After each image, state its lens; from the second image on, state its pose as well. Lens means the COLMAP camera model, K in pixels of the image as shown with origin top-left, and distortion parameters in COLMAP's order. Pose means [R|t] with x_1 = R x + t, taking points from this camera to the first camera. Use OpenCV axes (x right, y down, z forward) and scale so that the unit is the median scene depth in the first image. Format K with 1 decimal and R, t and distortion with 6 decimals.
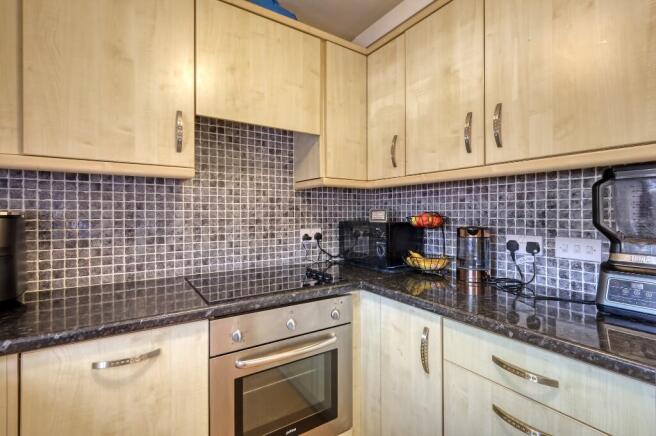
lens RADIAL K [[301.6, 0, 328.3], [0, 301.6, 214.0], [0, 0, 1]] dist [0.001844, 0.000196]
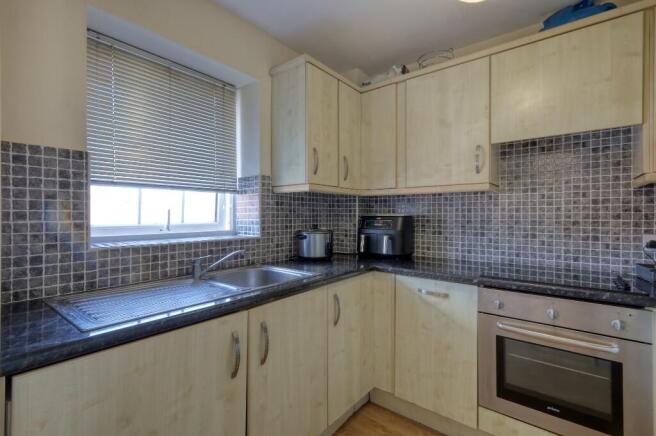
lens RADIAL K [[301.6, 0, 328.3], [0, 301.6, 214.0], [0, 0, 1]] dist [0.001844, 0.000196]
pose [[0.305371, -0.002008, -0.952231, 0.565837], [-0.002015, 0.999994, -0.002755, -0.002548], [0.952231, 0.002760, 0.305365, -0.116207]]
